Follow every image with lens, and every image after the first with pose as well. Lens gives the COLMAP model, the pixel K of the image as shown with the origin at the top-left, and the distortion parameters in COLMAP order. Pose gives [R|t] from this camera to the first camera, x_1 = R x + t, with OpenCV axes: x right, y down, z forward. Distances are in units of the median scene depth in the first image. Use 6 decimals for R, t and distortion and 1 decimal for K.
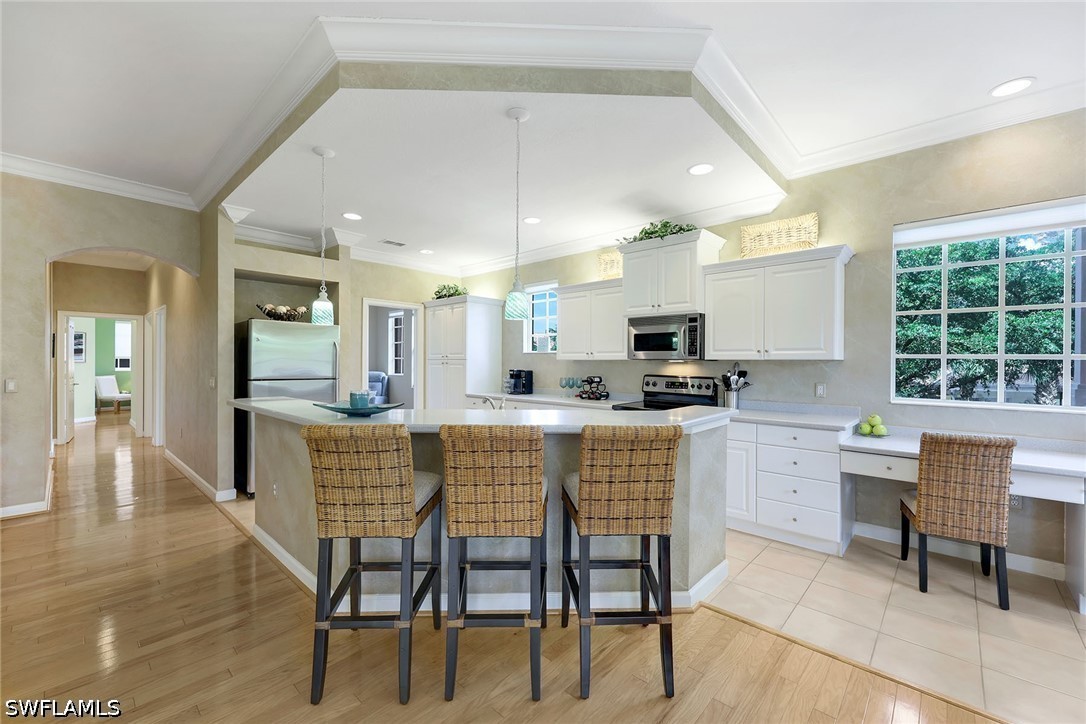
lens RADIAL K [[448.1, 0, 543.0], [0, 448.1, 358.6], [0, 0, 1]] dist [-0.003332, 0.000619]
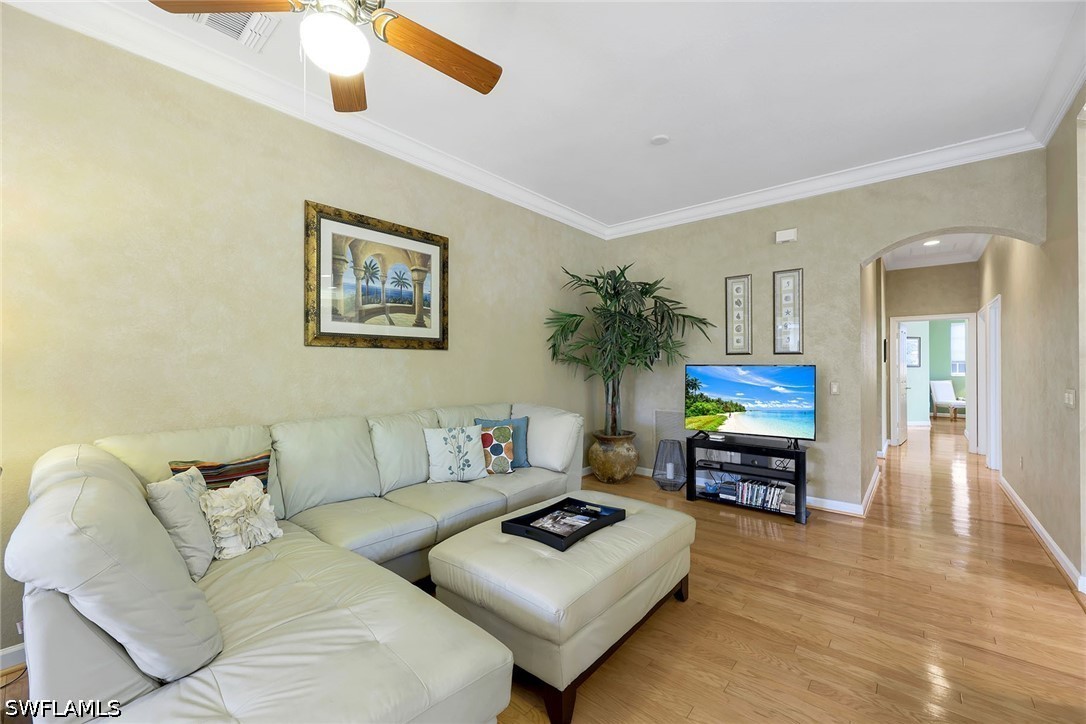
lens RADIAL K [[439.8, 0, 539.9], [0, 439.8, 363.1], [0, 0, 1]] dist [-0.001132, -0.000013]
pose [[0.038452, -0.007686, -0.999231, -0.103867], [0.008143, 0.999940, -0.007378, 0.001376], [0.999227, -0.007853, 0.038513, 0.160843]]
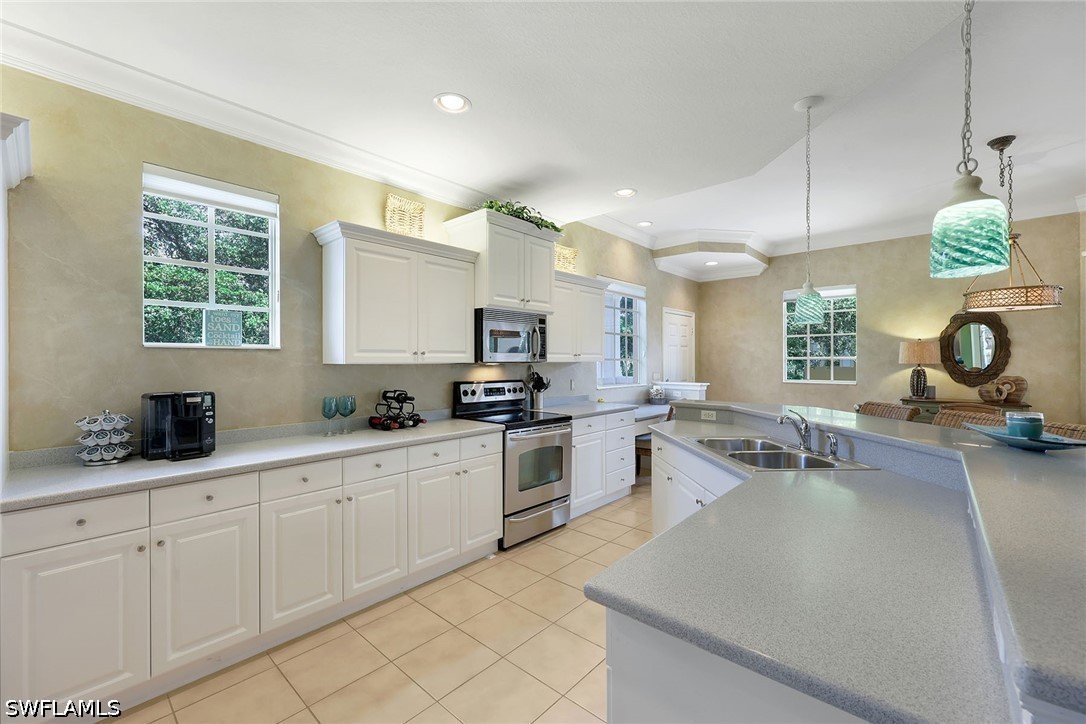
lens RADIAL K [[448.1, 0, 548.2], [0, 448.1, 356.8], [0, 0, 1]] dist [-0.003332, 0.000619]
pose [[-0.017907, 0.002041, 0.999838, -0.431444], [-0.004961, 0.999985, -0.002131, -0.004933], [-0.999827, -0.004998, -0.017897, 0.682756]]
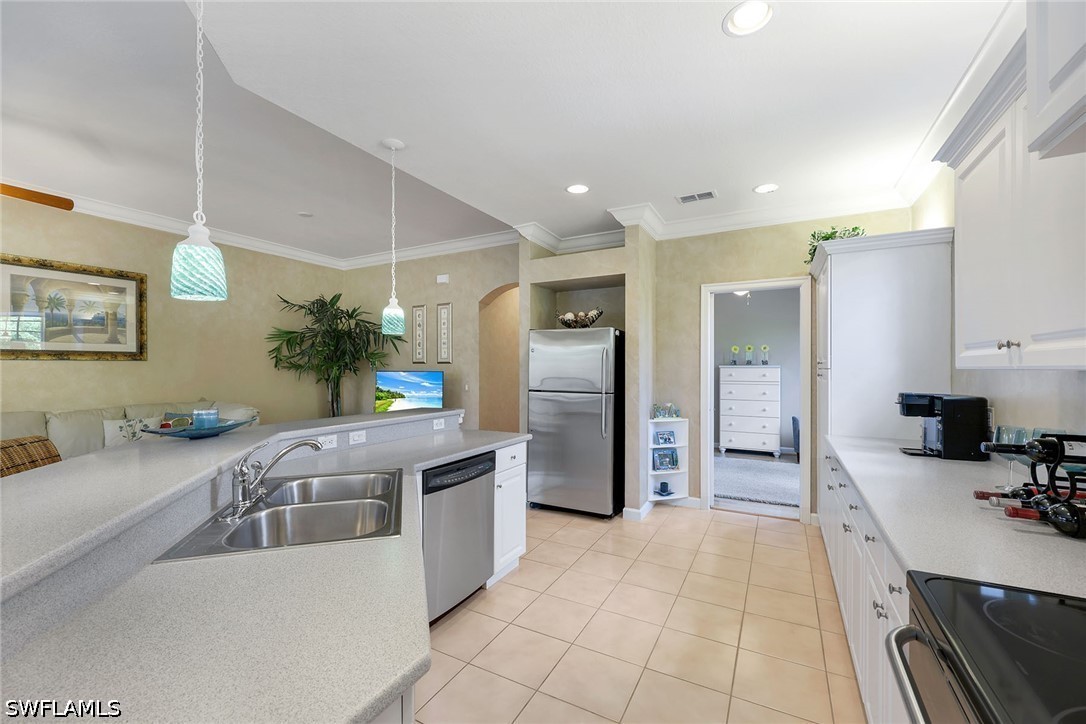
lens RADIAL K [[448.1, 0, 544.9], [0, 448.1, 368.3], [0, 0, 1]] dist [-0.003332, 0.000619]
pose [[0.250091, -0.003021, -0.968218, 0.243535], [0.010418, 0.999946, -0.000429, -0.001155], [0.968166, -0.009980, 0.250109, 0.556023]]
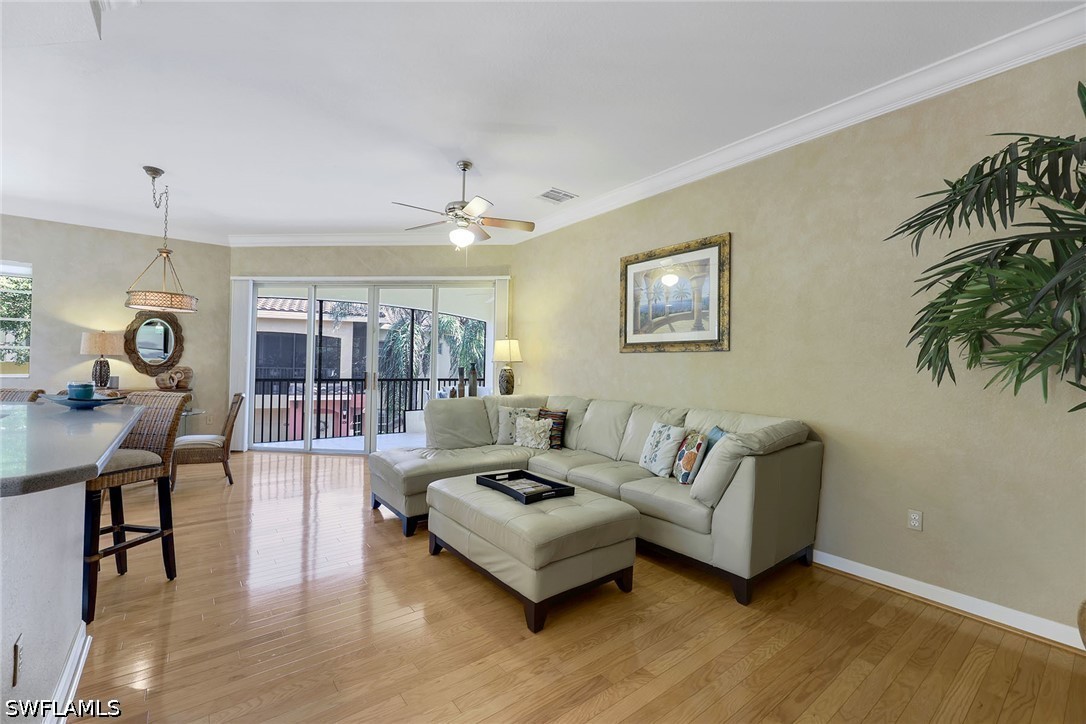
lens RADIAL K [[448.1, 0, 539.9], [0, 448.1, 363.9], [0, 0, 1]] dist [-0.003332, 0.000619]
pose [[-0.987075, -0.025426, 0.158230, -0.579044], [-0.027400, 0.999571, -0.010310, 0.007129], [-0.157900, -0.014512, -0.987348, 0.683973]]
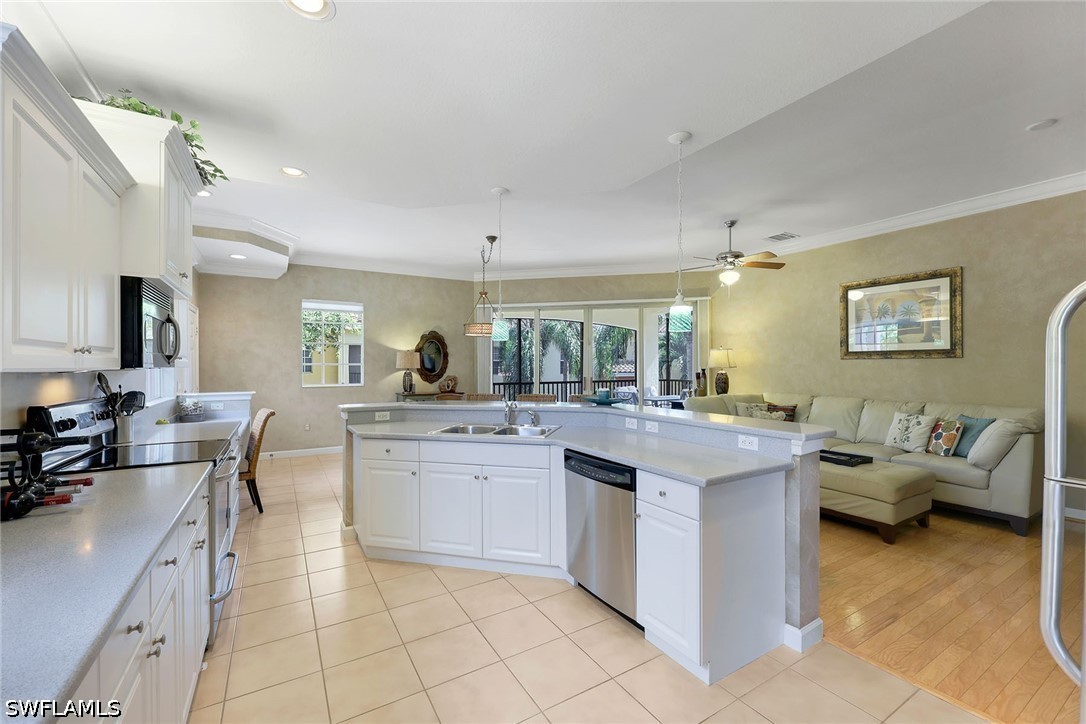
lens RADIAL K [[439.8, 0, 537.6], [0, 439.8, 367.1], [0, 0, 1]] dist [-0.001132, -0.000013]
pose [[-0.959859, -0.006455, 0.280408, -0.237836], [-0.006592, 0.999978, 0.000457, -0.002298], [-0.280405, -0.001409, -0.959881, 0.996039]]
